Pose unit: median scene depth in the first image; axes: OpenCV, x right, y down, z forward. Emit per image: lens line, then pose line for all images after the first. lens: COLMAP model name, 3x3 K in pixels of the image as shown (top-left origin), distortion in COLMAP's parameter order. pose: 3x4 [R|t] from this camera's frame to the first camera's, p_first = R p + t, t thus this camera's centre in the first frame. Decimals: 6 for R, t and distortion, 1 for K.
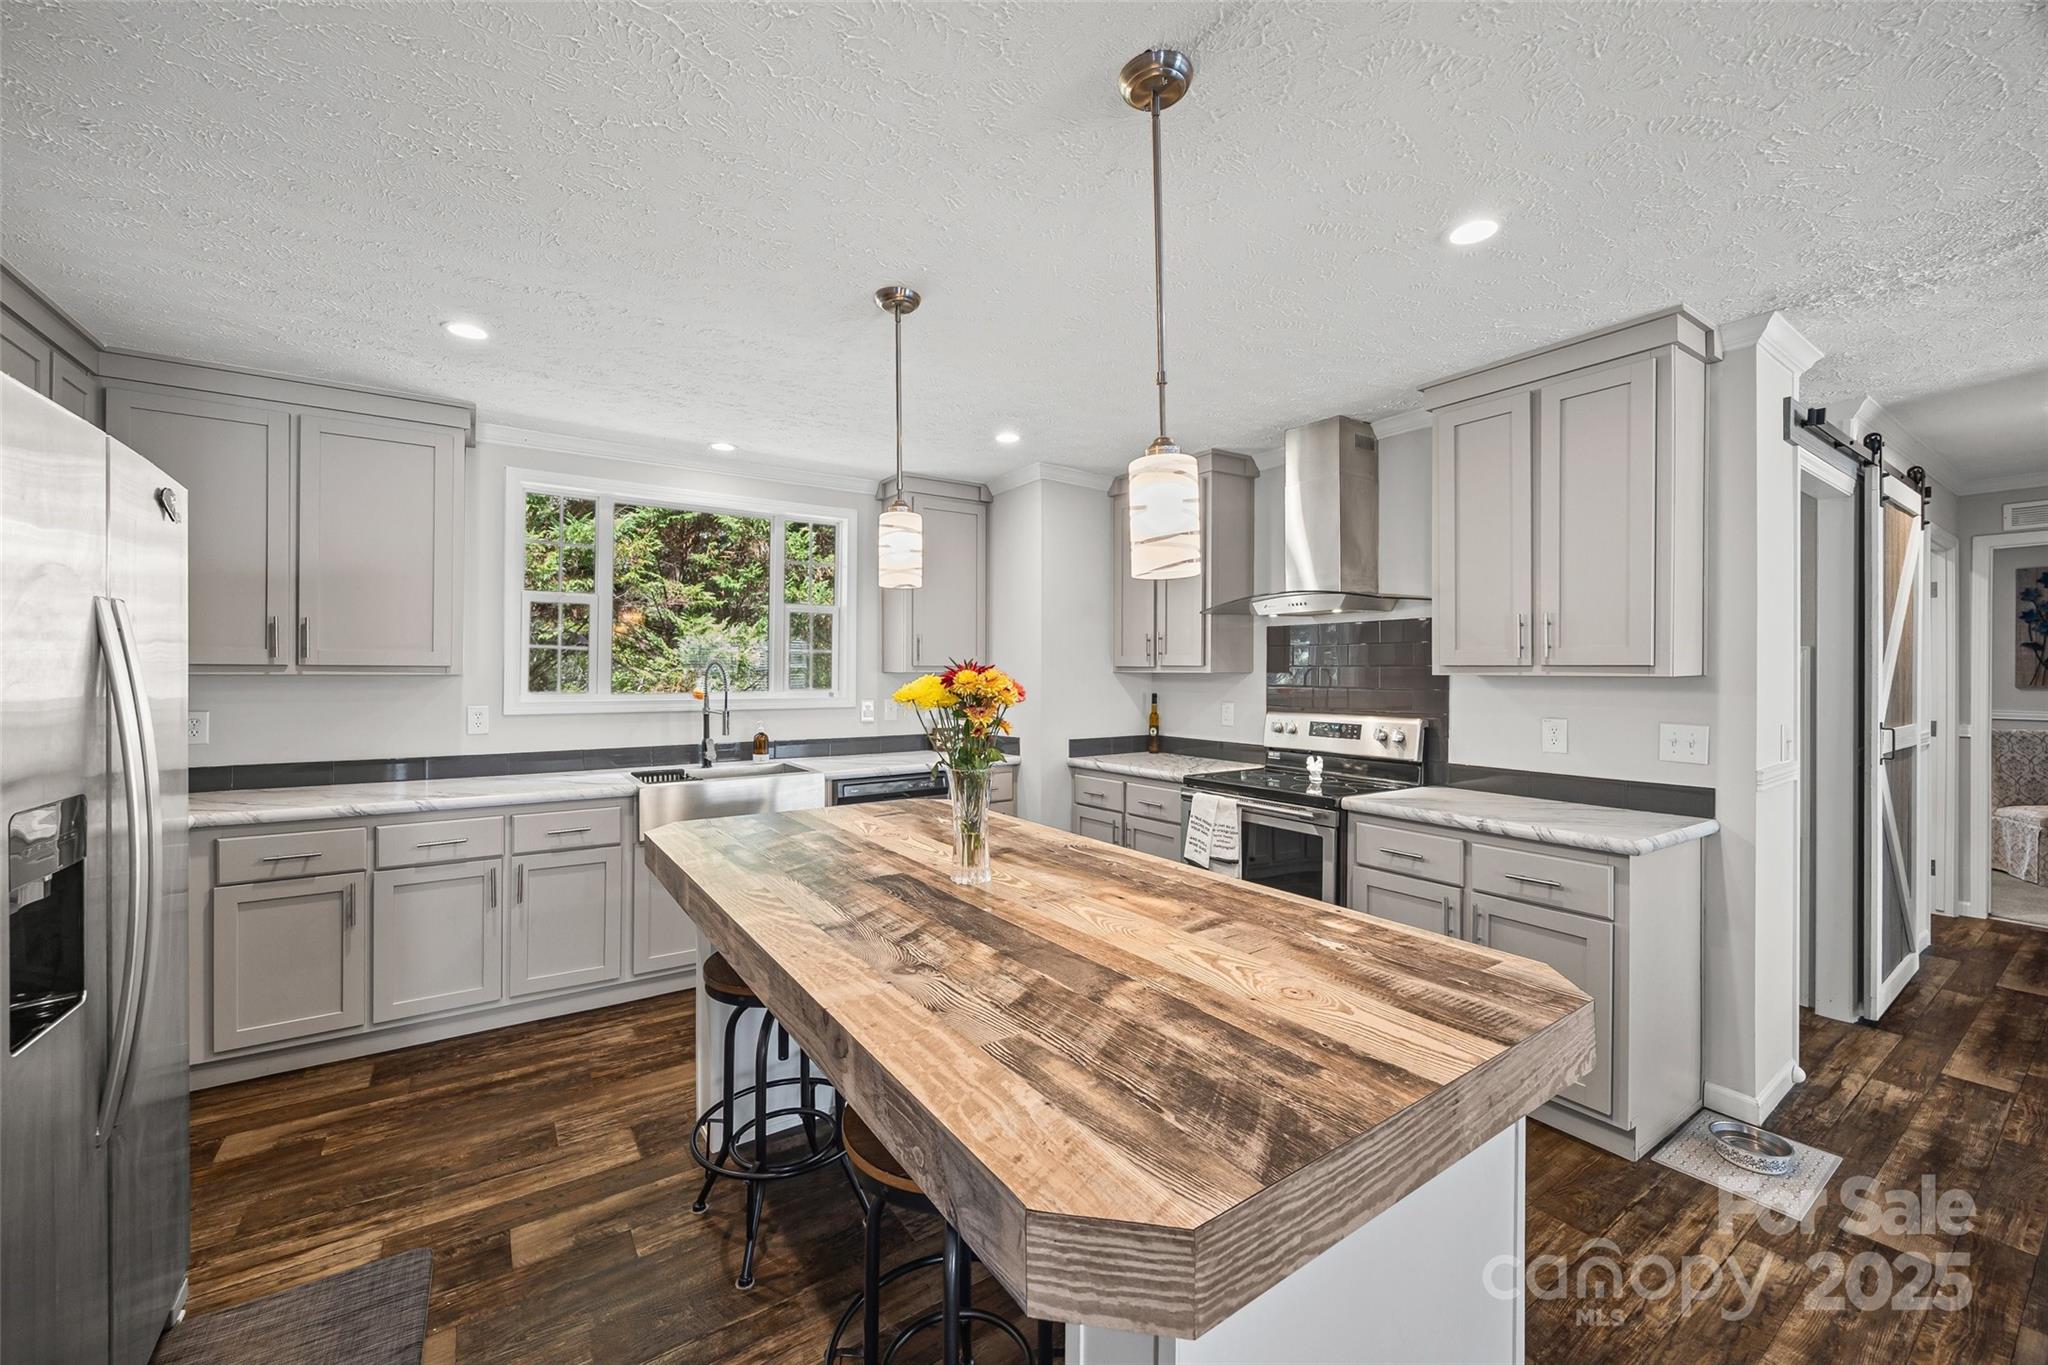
lens RADIAL K [[787.6, 0, 1065.4], [0, 787.6, 667.6], [0, 0, 1]] dist [-0.006041, 0.000741]
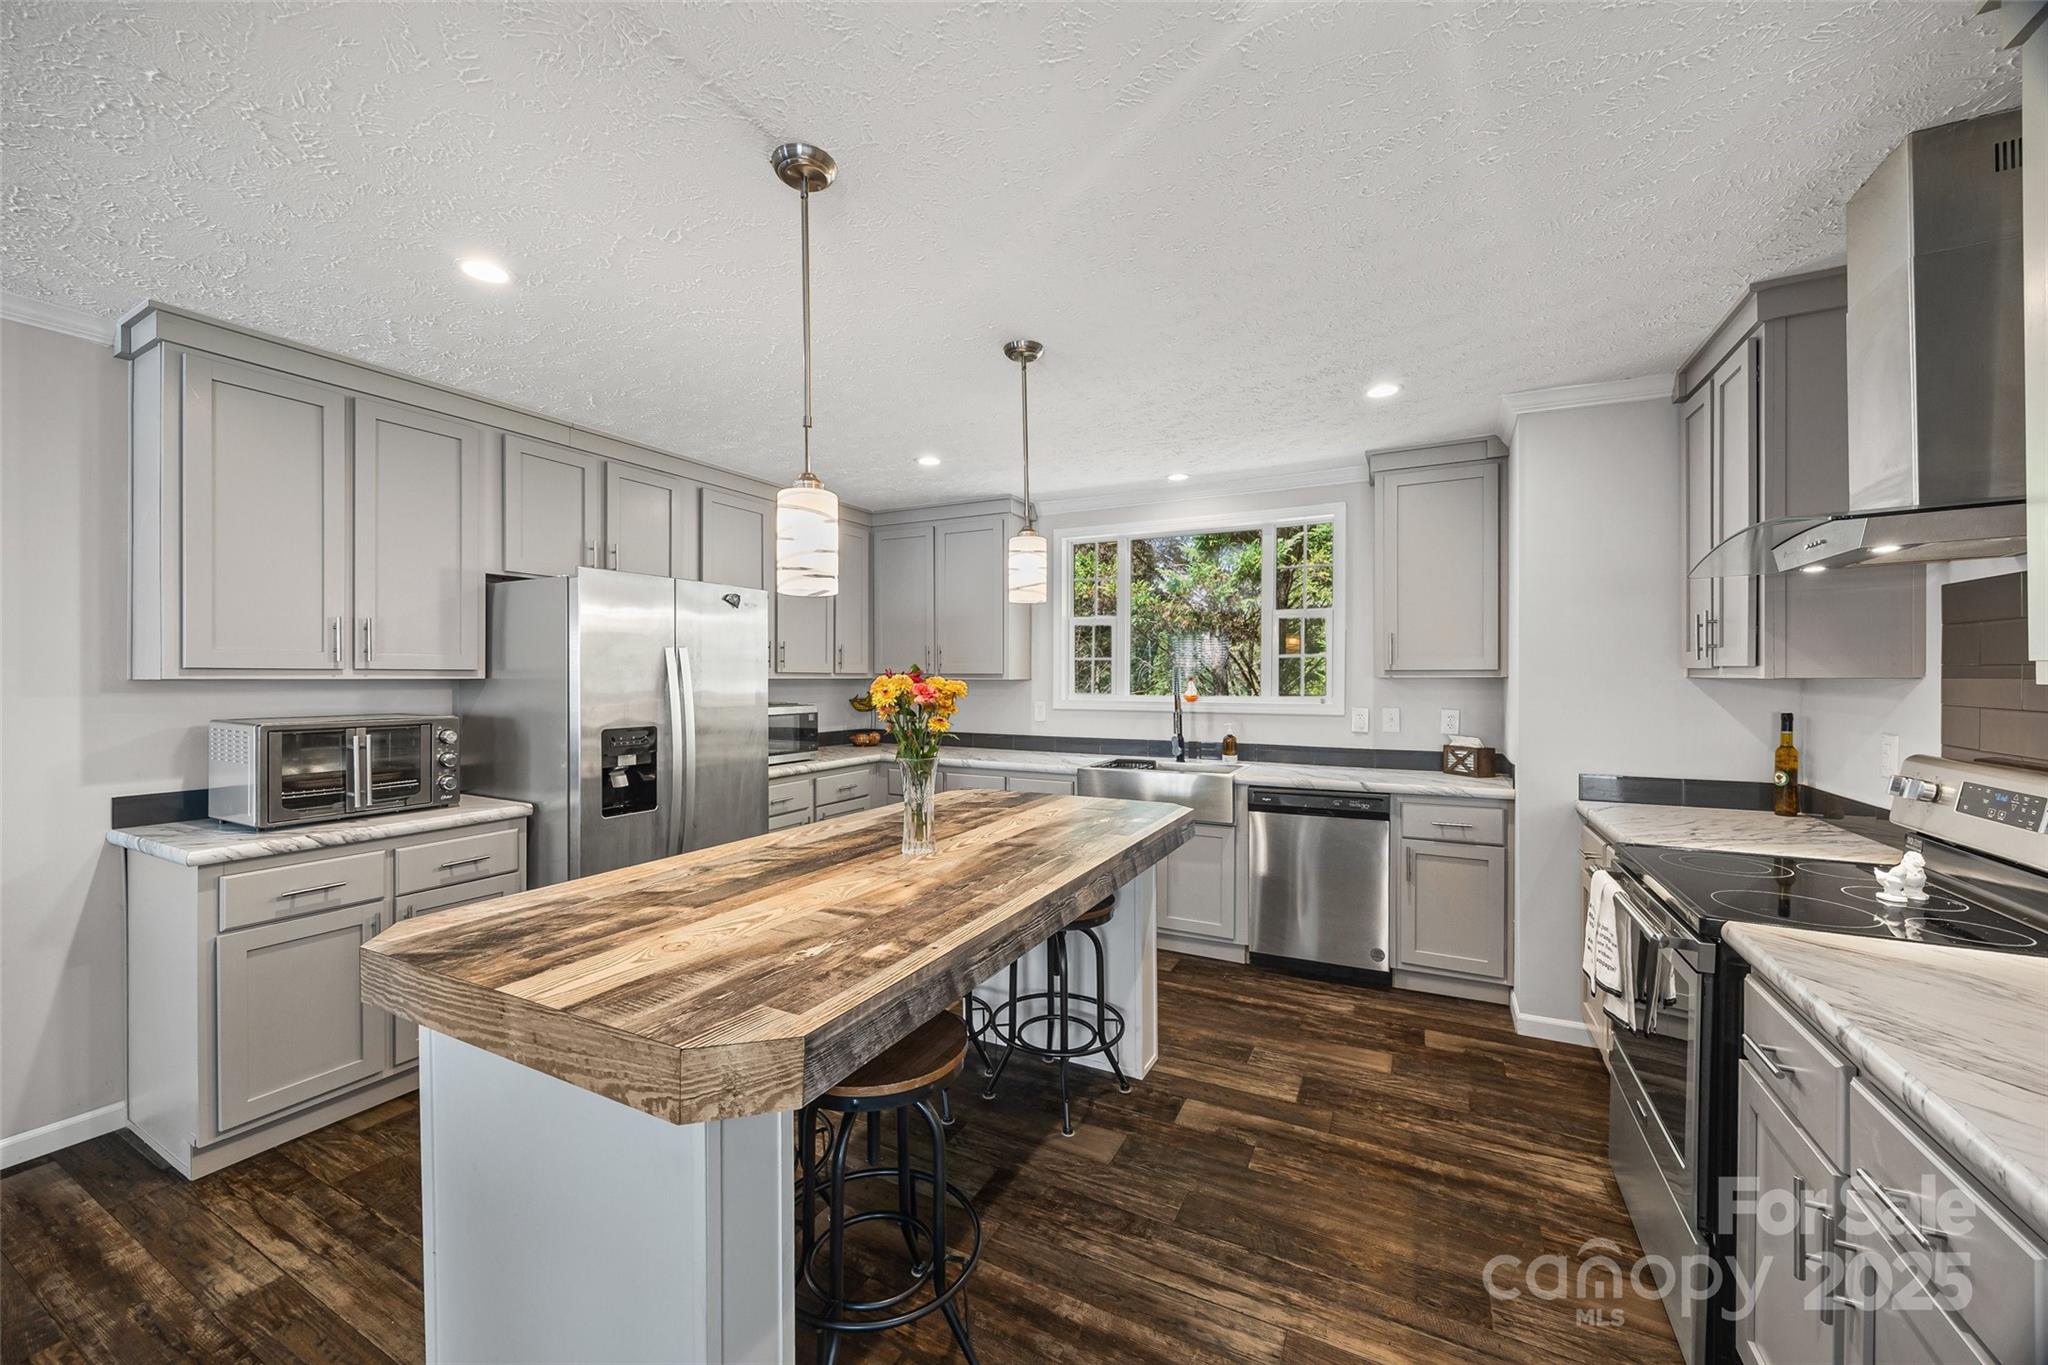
lens RADIAL K [[787.6, 0, 987.8], [0, 787.6, 668.8], [0, 0, 1]] dist [-0.006041, 0.000741]
pose [[0.447766, -0.009678, -0.894098, 1.343289], [0.004804, 0.999953, -0.008418, 0.004758], [0.894138, -0.000526, 0.447792, 0.757386]]
